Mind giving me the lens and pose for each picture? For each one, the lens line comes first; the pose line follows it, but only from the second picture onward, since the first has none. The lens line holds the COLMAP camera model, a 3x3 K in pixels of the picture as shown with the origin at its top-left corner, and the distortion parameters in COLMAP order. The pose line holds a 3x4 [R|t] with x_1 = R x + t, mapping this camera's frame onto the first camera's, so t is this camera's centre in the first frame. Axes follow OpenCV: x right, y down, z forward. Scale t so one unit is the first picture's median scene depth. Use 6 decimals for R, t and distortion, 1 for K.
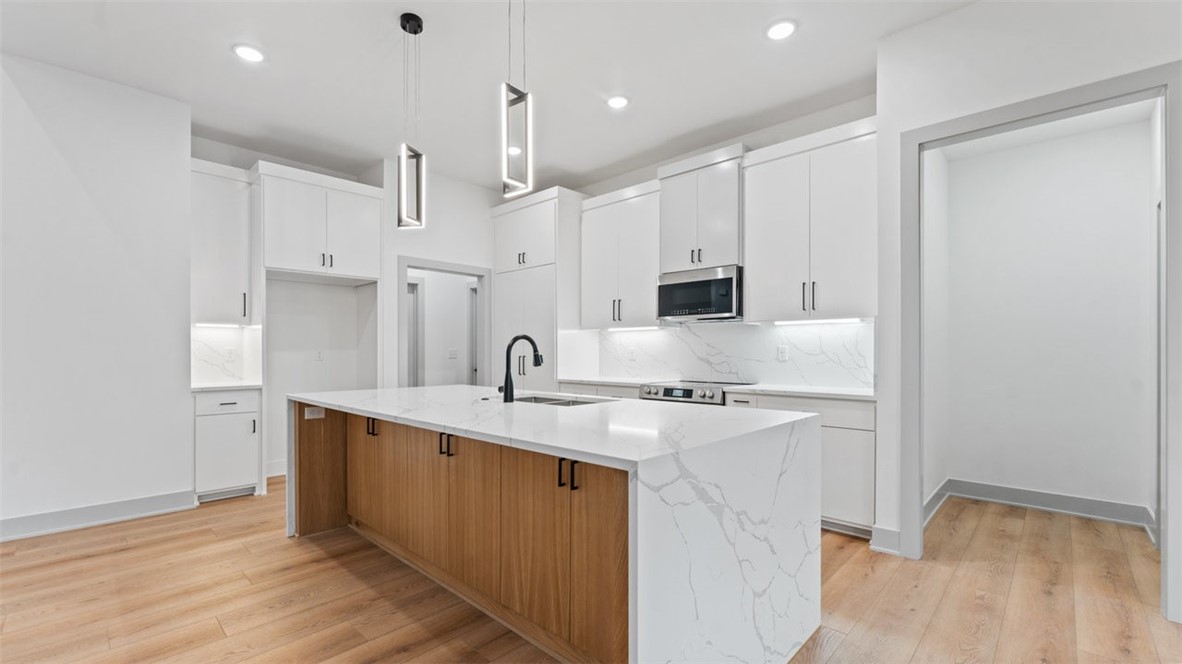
lens RADIAL K [[498.0, 0, 579.3], [0, 498.0, 349.3], [0, 0, 1]] dist [-0.003069, -0.000382]
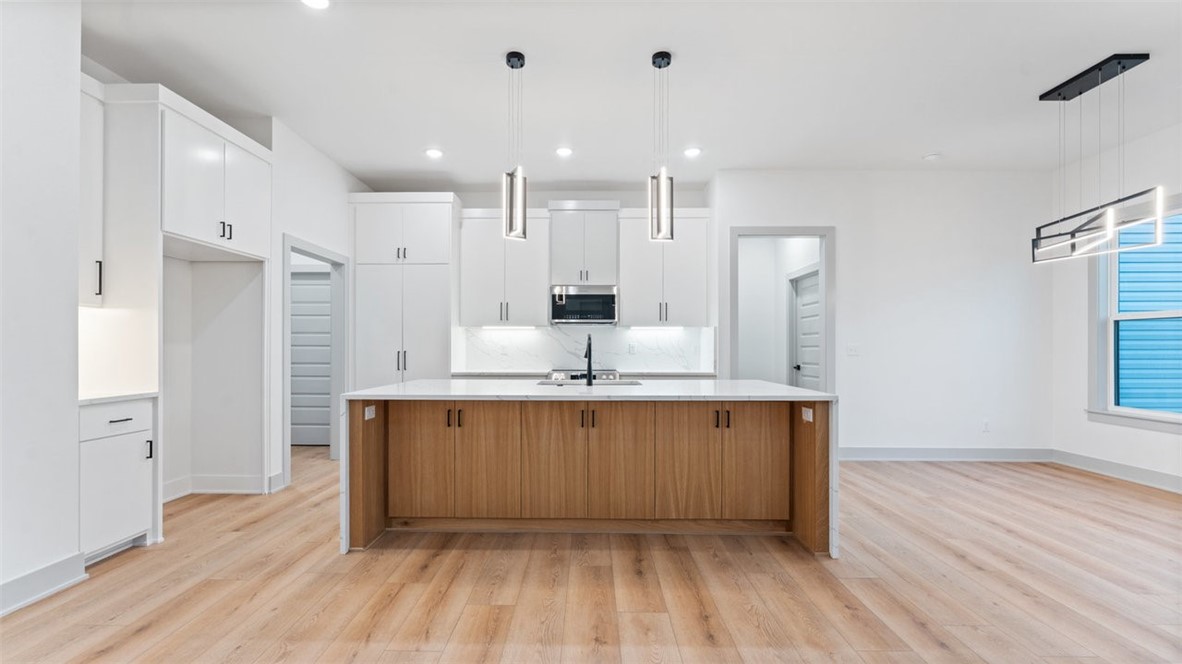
lens RADIAL K [[486.6, 0, 582.0], [0, 486.6, 347.1], [0, 0, 1]] dist [-0.006287, 0.000227]
pose [[0.726562, 0.001913, 0.687098, -0.711988], [-0.003876, 0.999992, 0.001314, 0.002947], [-0.687089, -0.003618, 0.726564, 0.062465]]
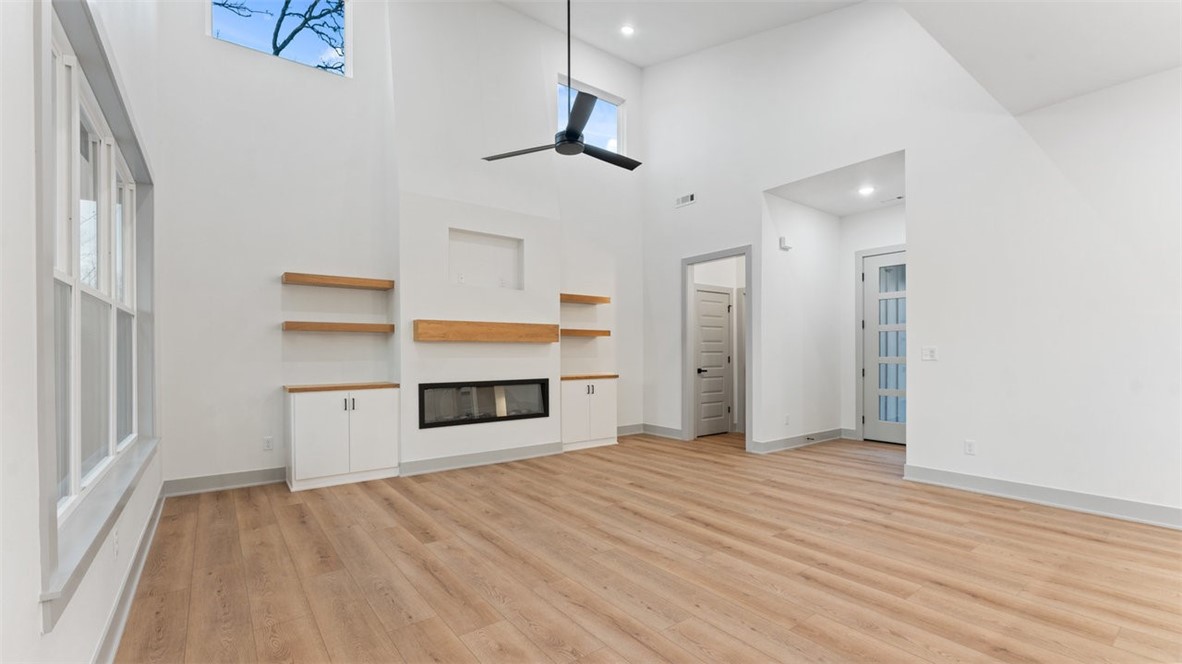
lens RADIAL K [[498.0, 0, 579.3], [0, 498.0, 349.3], [0, 0, 1]] dist [-0.003069, -0.000382]
pose [[-0.161265, -0.005121, -0.986898, 0.216890], [0.007208, 0.999954, -0.006366, 0.001342], [0.986885, -0.008140, -0.161221, 0.074187]]
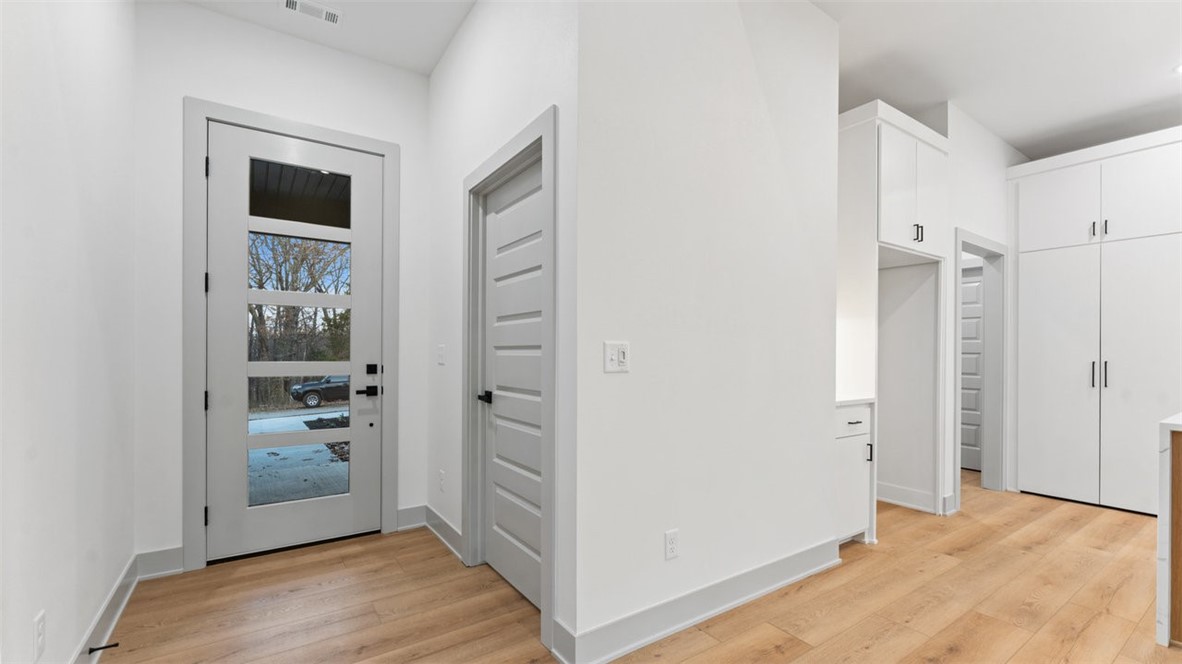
lens RADIAL K [[491.5, 0, 587.0], [0, 491.5, 351.5], [0, 0, 1]] dist [-0.002373, -0.000385]
pose [[0.979329, 0.008235, -0.202108, -0.966588], [-0.007645, 0.999964, 0.003701, 0.002224], [0.202131, -0.002080, 0.979356, 0.193659]]
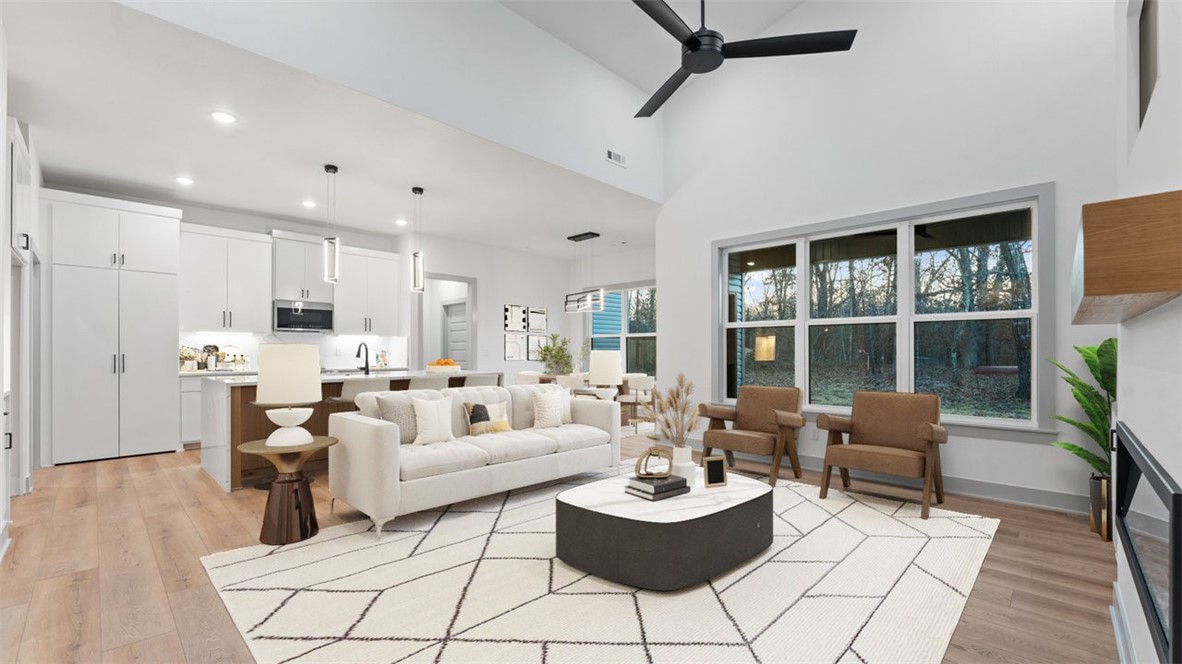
lens RADIAL K [[488.0, 0, 580.9], [0, 488.0, 350.5], [0, 0, 1]] dist [-0.006051, 0.000013]
pose [[0.009802, 0.000530, 0.999952, -1.506238], [-0.004194, 0.999991, -0.000489, 0.001866], [-0.999943, -0.004189, 0.009804, 0.055908]]
